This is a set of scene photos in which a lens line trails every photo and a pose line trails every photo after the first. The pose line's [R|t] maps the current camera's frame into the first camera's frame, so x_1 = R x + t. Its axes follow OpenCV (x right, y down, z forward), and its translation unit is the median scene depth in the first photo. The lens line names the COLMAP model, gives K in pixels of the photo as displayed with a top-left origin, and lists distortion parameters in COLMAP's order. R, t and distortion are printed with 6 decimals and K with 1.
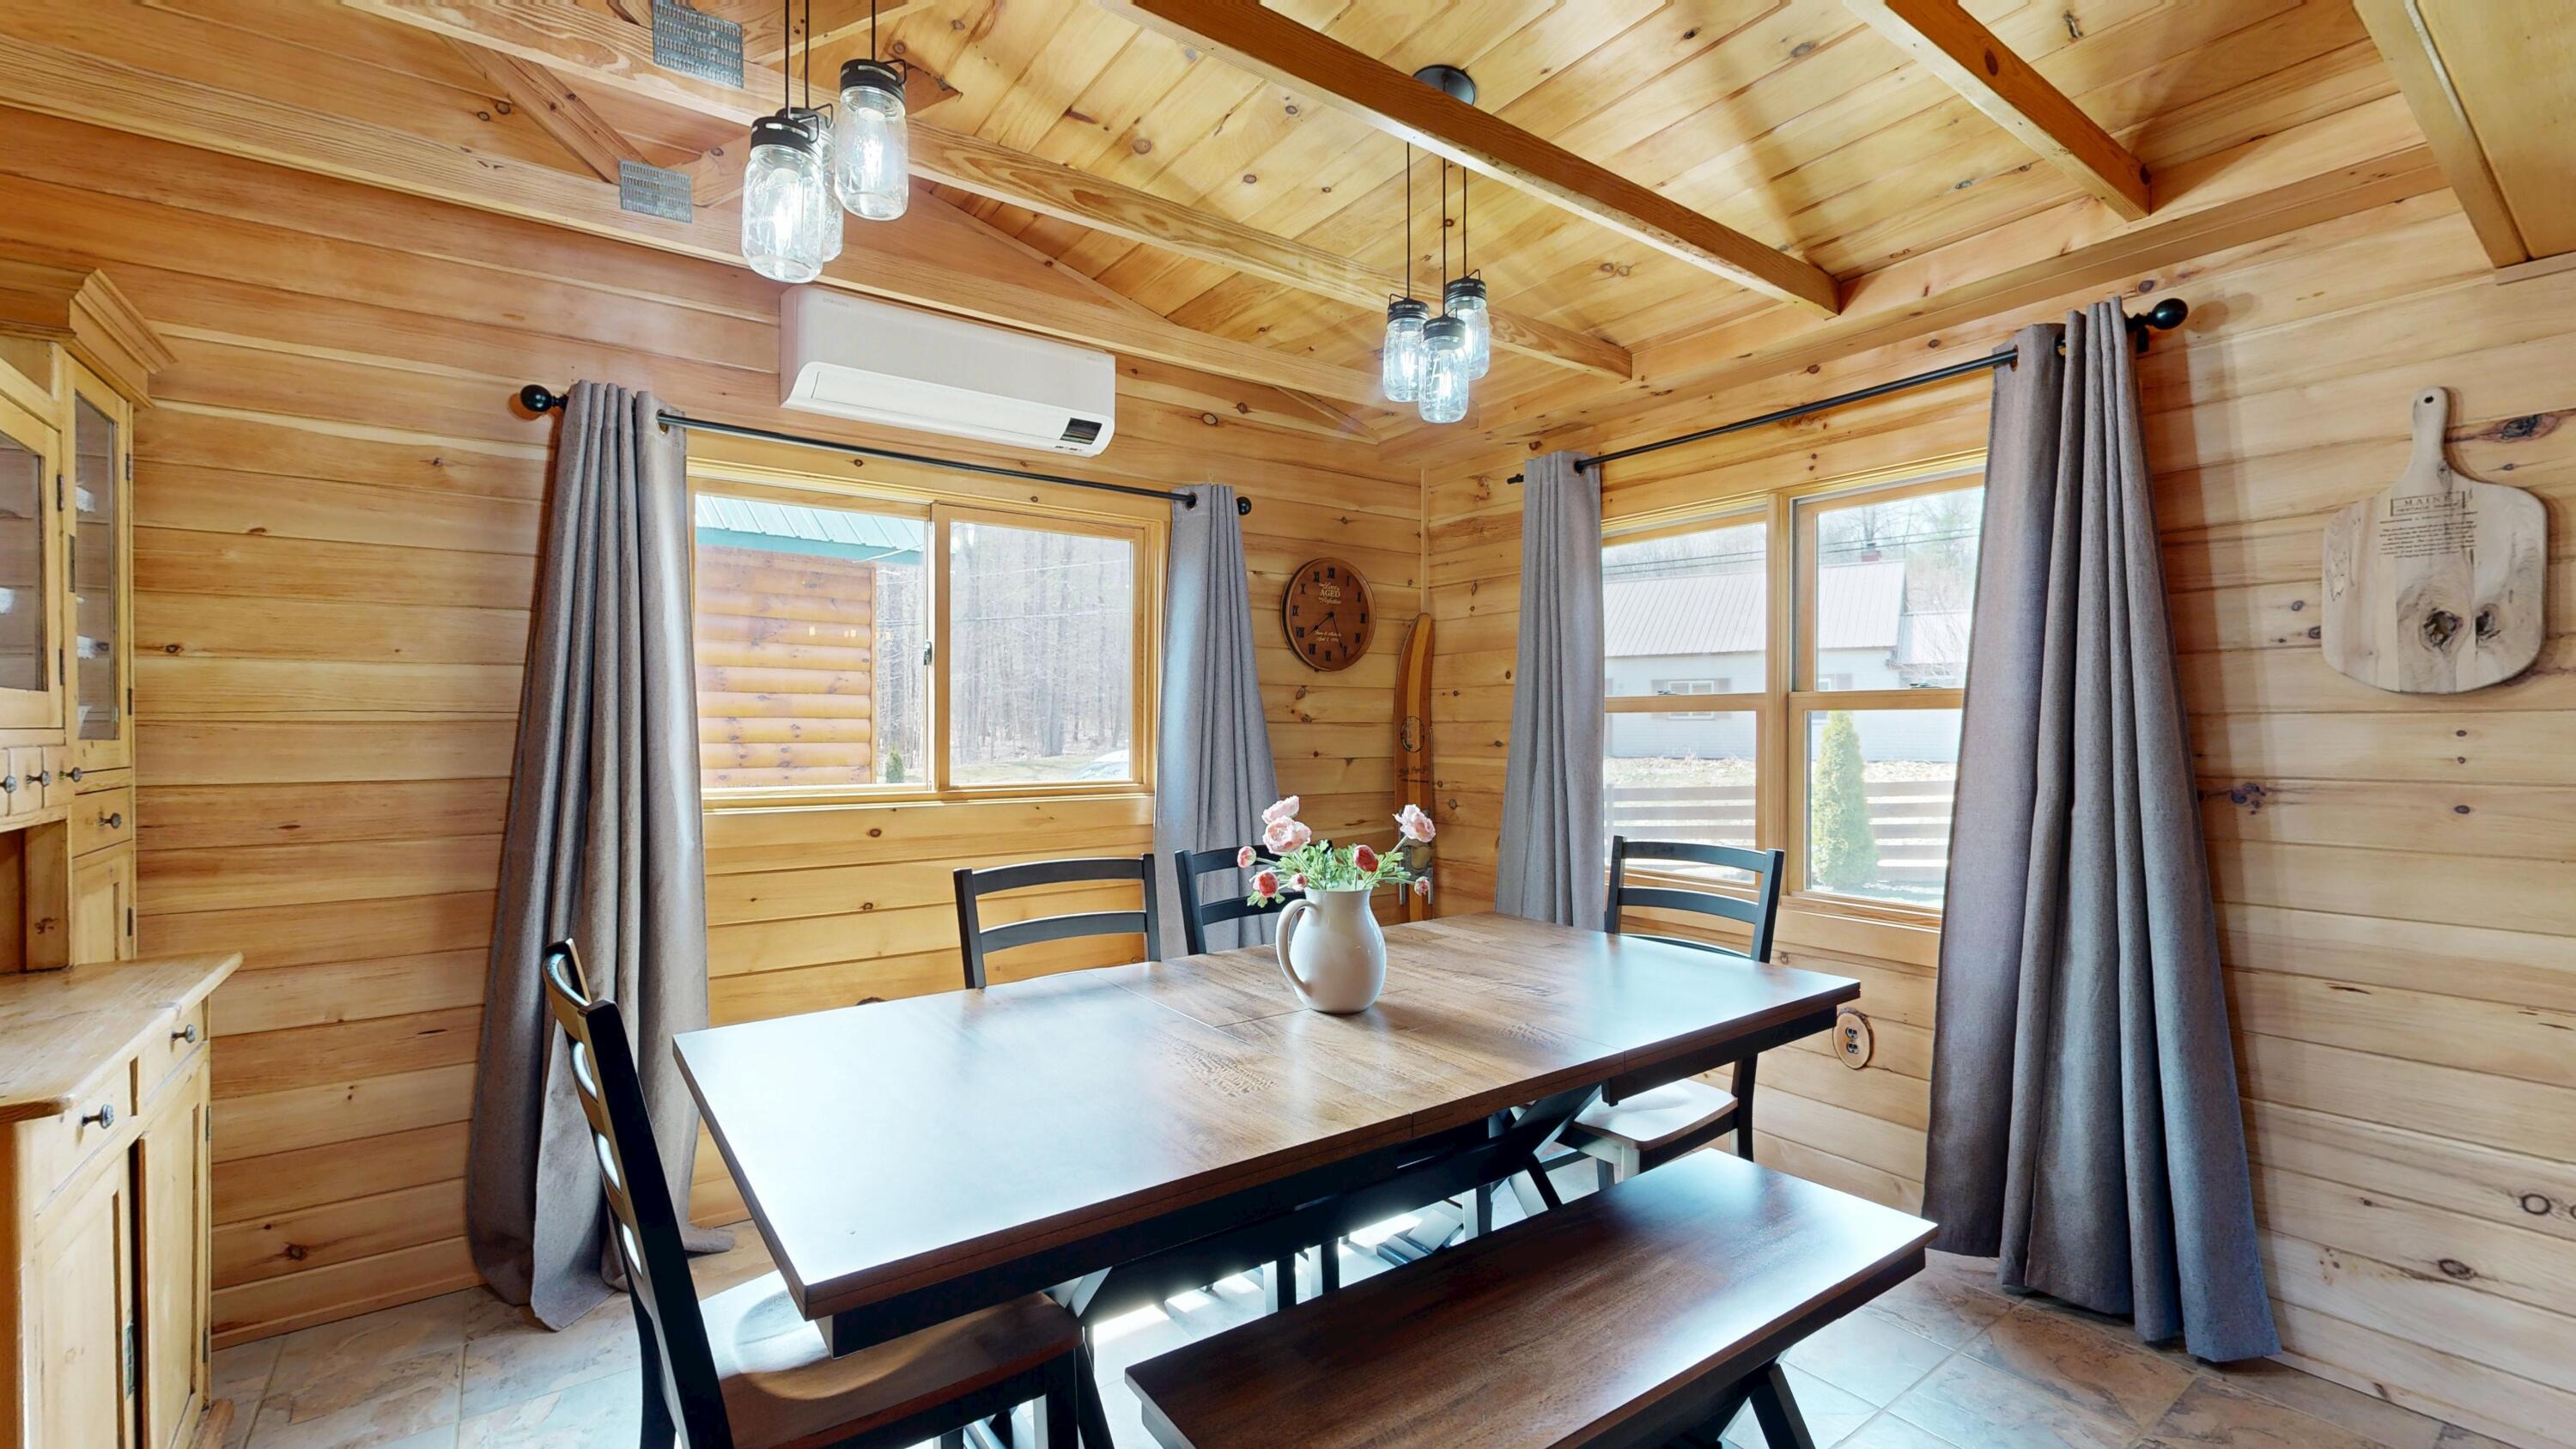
lens RADIAL K [[1070.2, 0, 1287.9], [0, 1070.2, 723.9], [0, 0, 1]] dist [-0.000857, 0.000057]
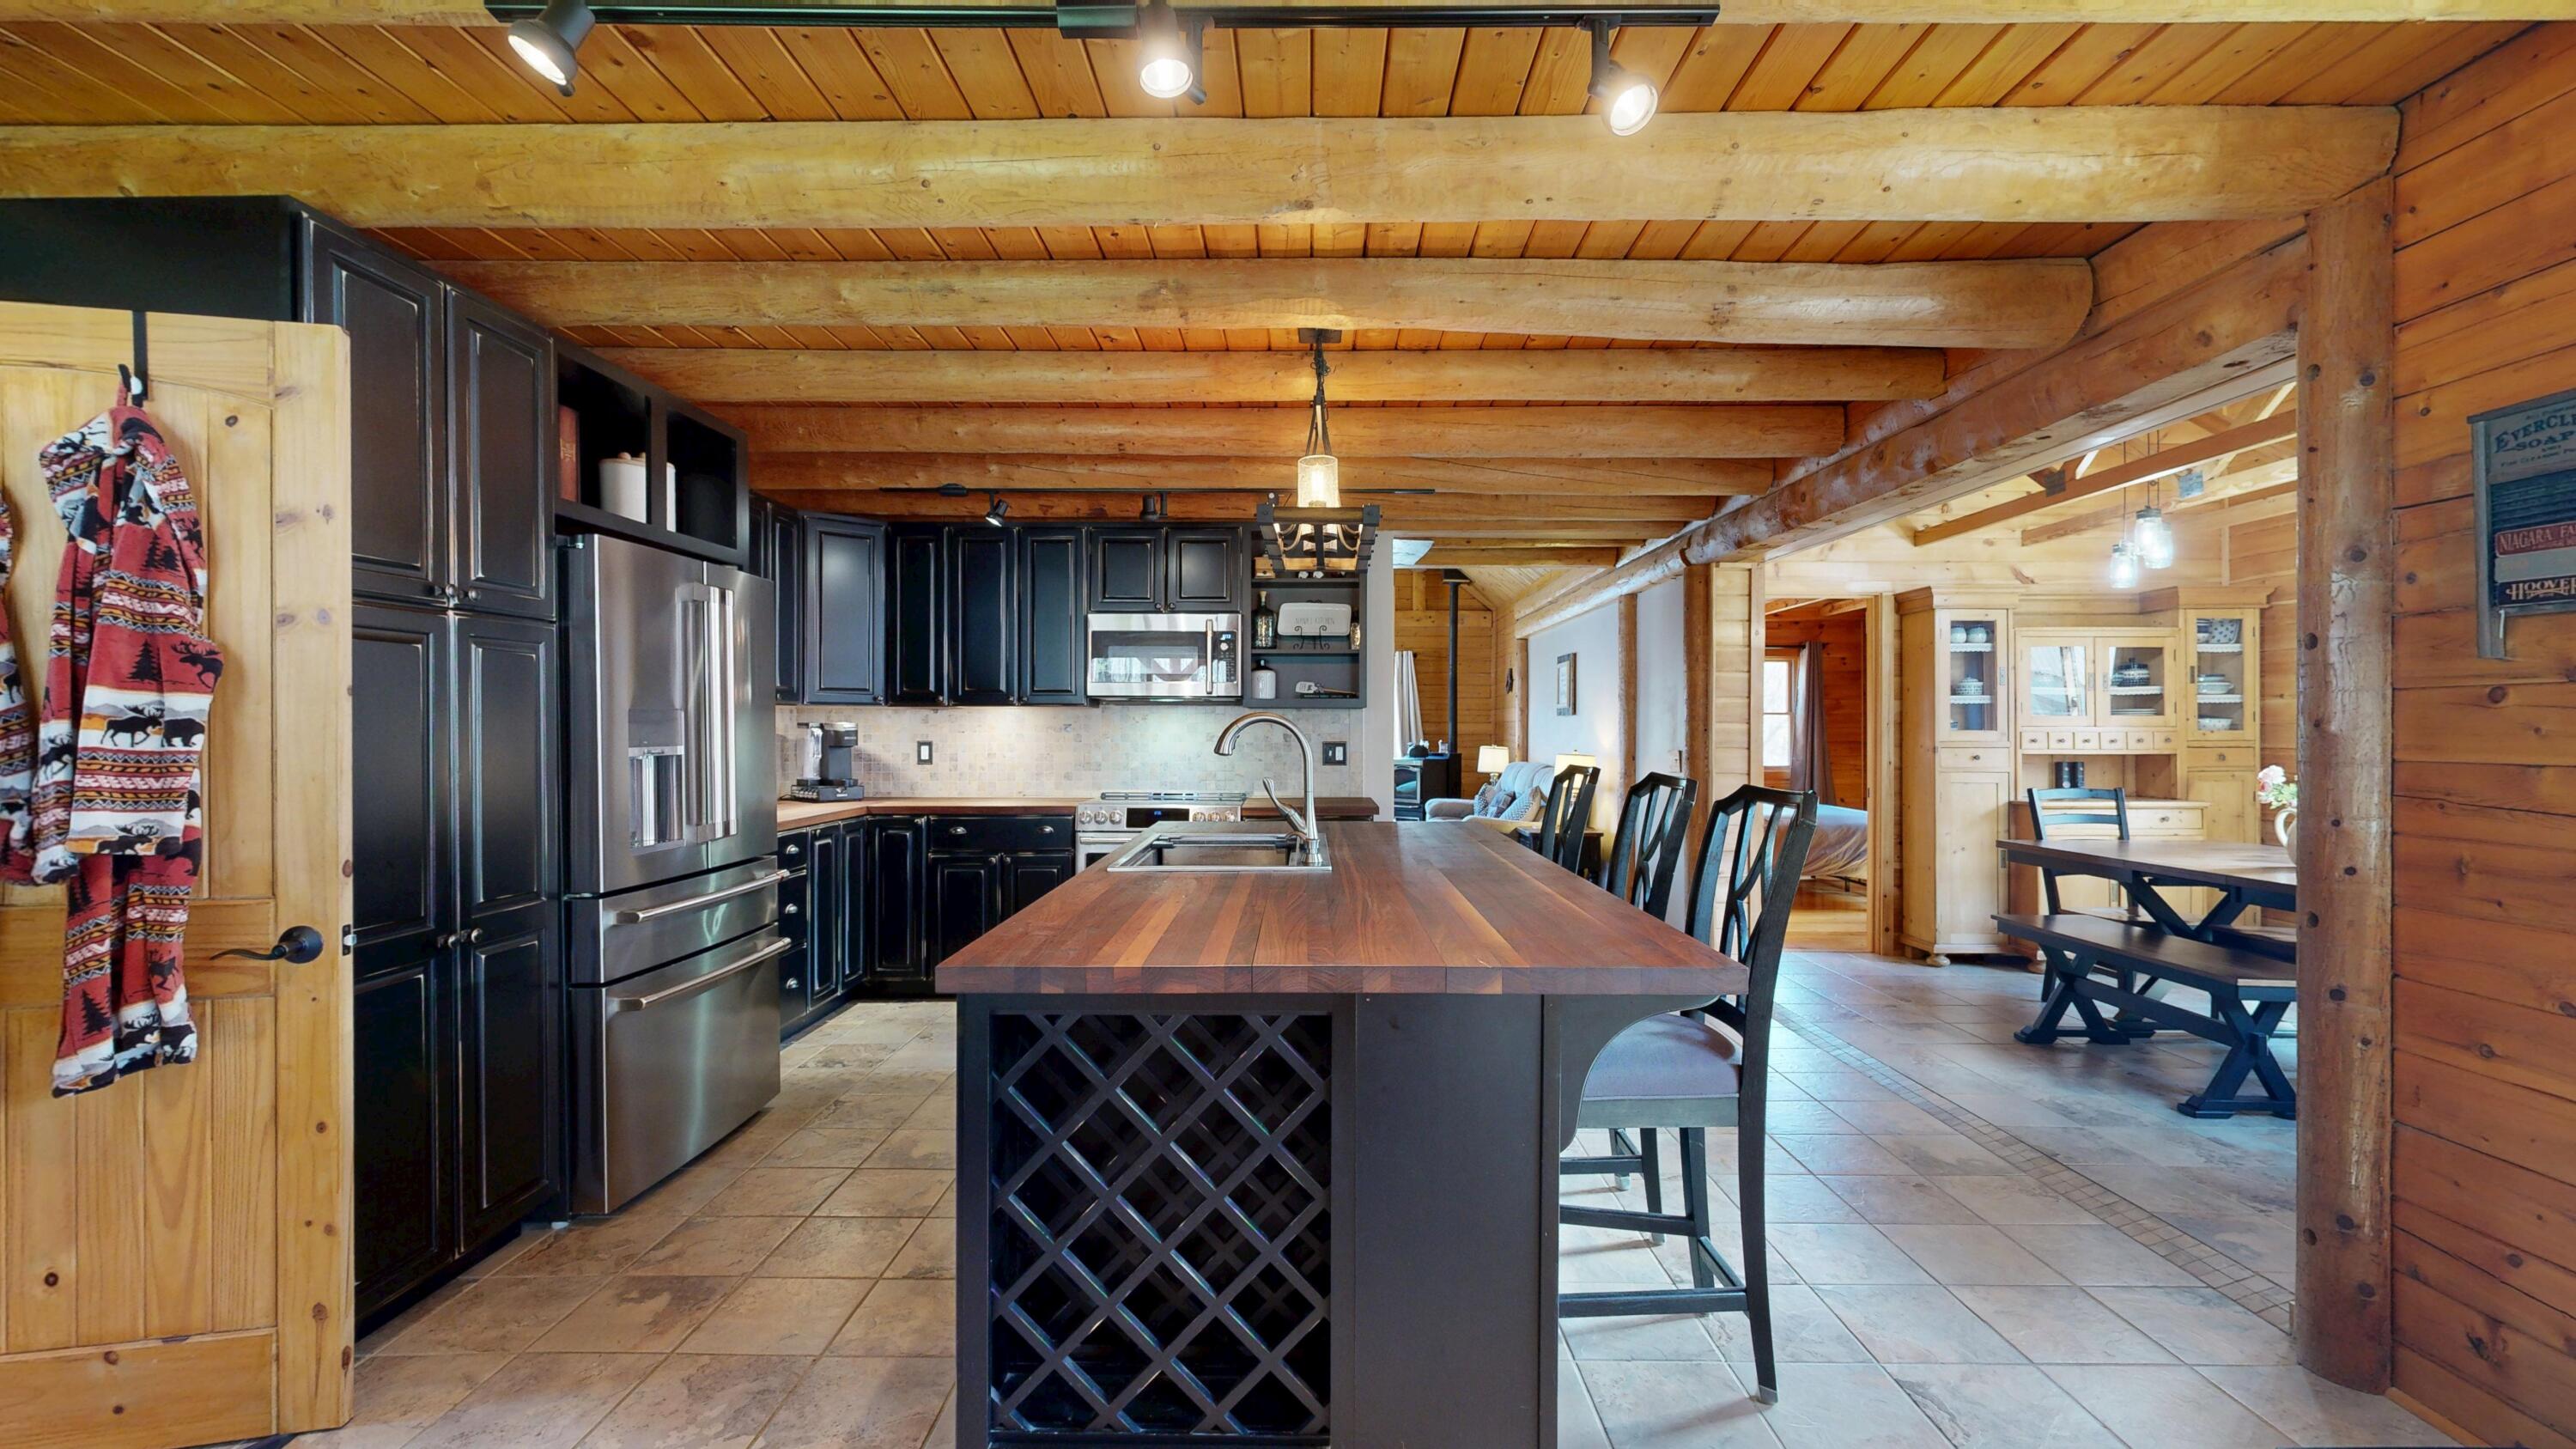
lens RADIAL K [[1070.2, 0, 1293.4], [0, 1070.2, 727.0], [0, 0, 1]] dist [-0.000857, 0.000057]
pose [[-0.591301, -0.001995, -0.806449, 1.776294], [0.003227, 0.999983, -0.004840, 0.007597], [0.806445, -0.005465, -0.591284, 0.425414]]
